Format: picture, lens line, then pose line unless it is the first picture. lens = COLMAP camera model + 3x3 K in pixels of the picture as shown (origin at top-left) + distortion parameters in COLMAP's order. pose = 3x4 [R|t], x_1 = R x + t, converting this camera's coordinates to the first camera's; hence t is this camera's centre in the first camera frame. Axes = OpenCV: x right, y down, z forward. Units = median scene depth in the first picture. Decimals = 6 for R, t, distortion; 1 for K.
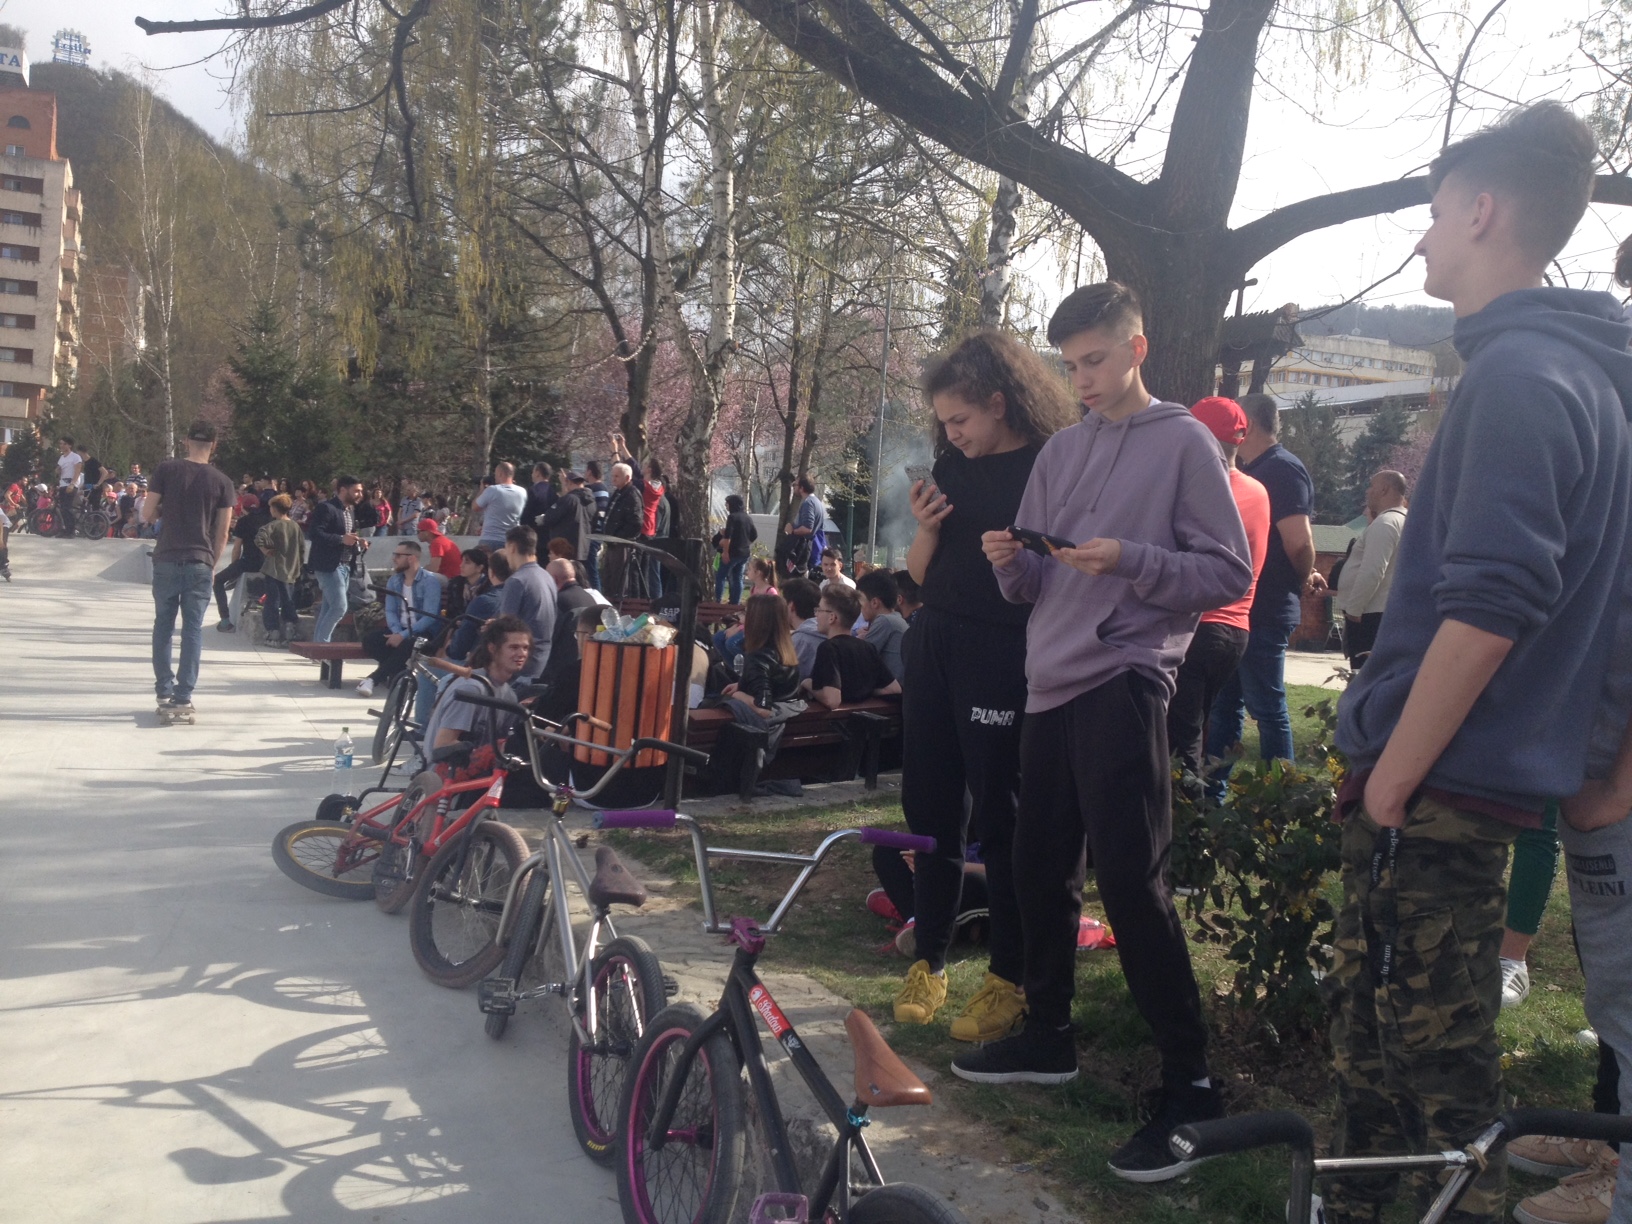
lens RADIAL K [[1689.1, 0, 819.0], [0, 1689.1, 610.0], [0, 0, 1]] dist [-0.057363, 0.000000]
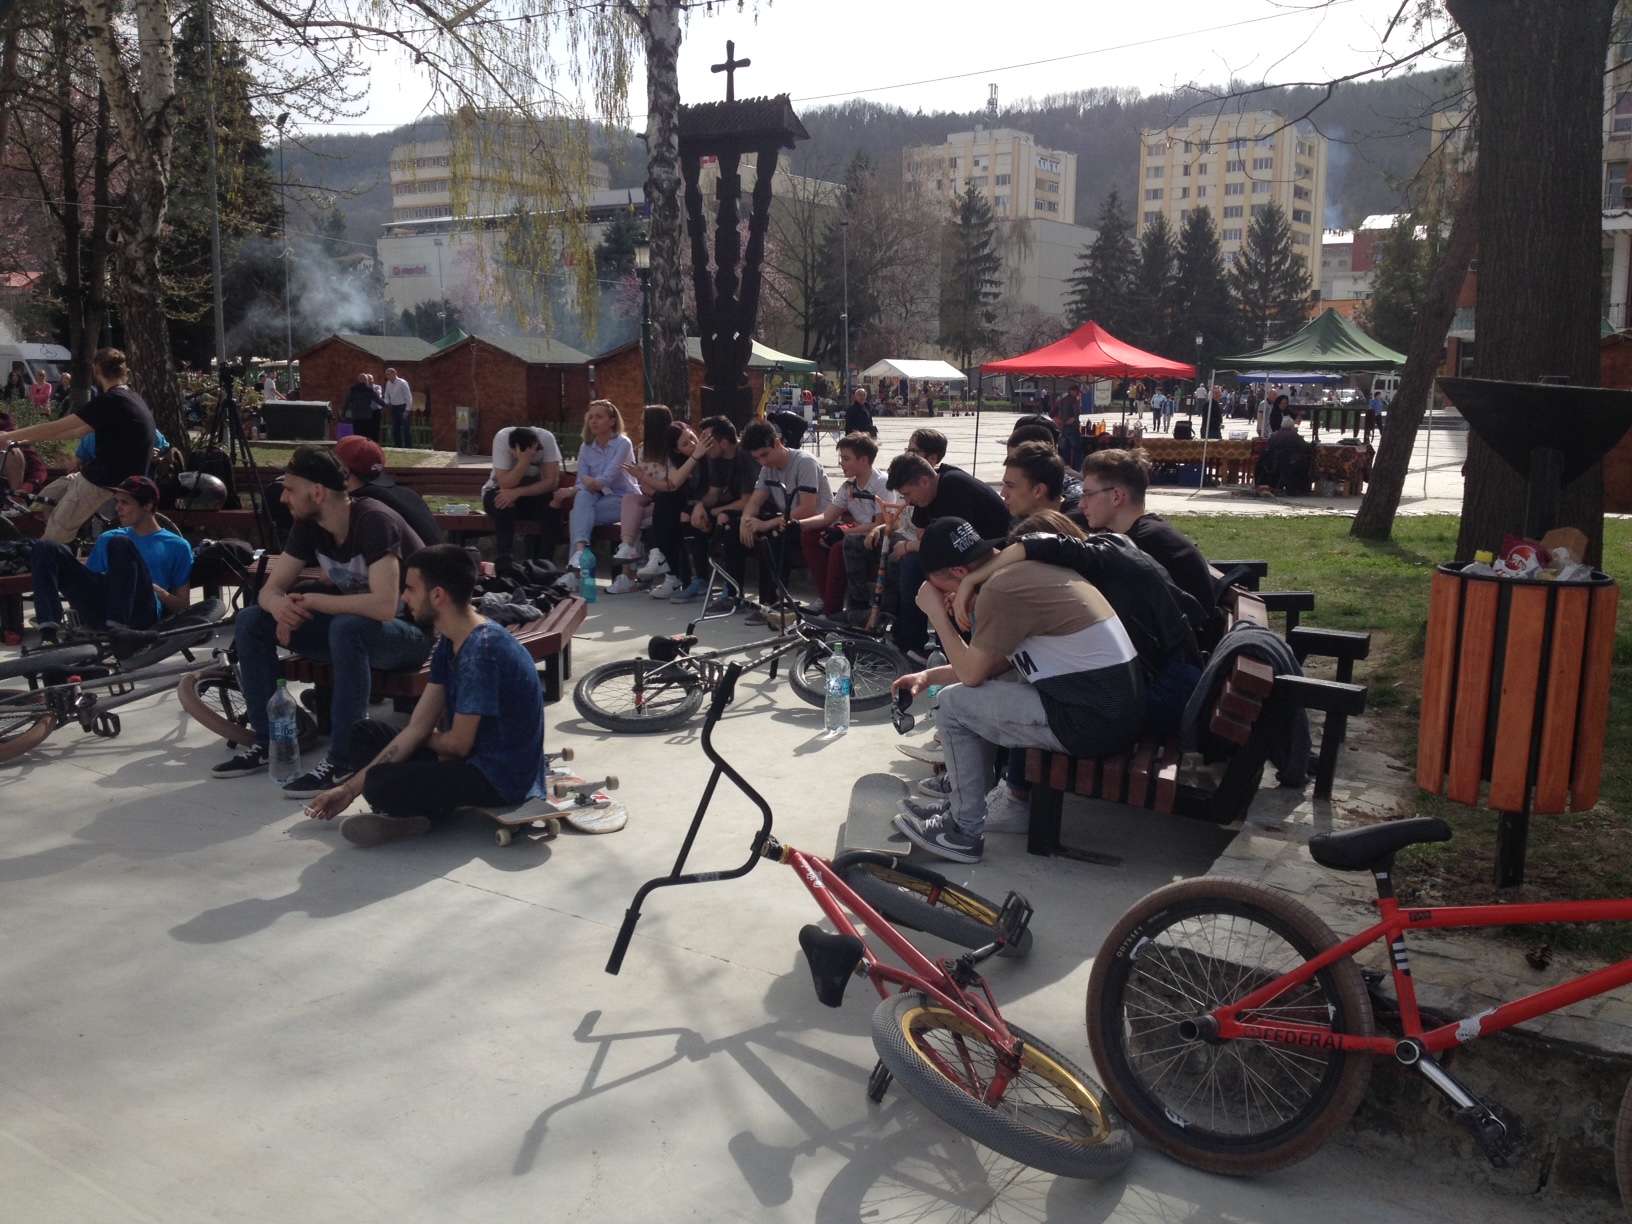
lens RADIAL K [[1689.1, 0, 814.6], [0, 1689.1, 616.3], [0, 0, 1]] dist [-0.057363, 0.000000]
pose [[0.841982, -0.100840, 0.529998, -0.223620], [0.041100, 0.991511, 0.123357, -0.017230], [-0.537938, -0.082081, 0.838979, 0.243504]]
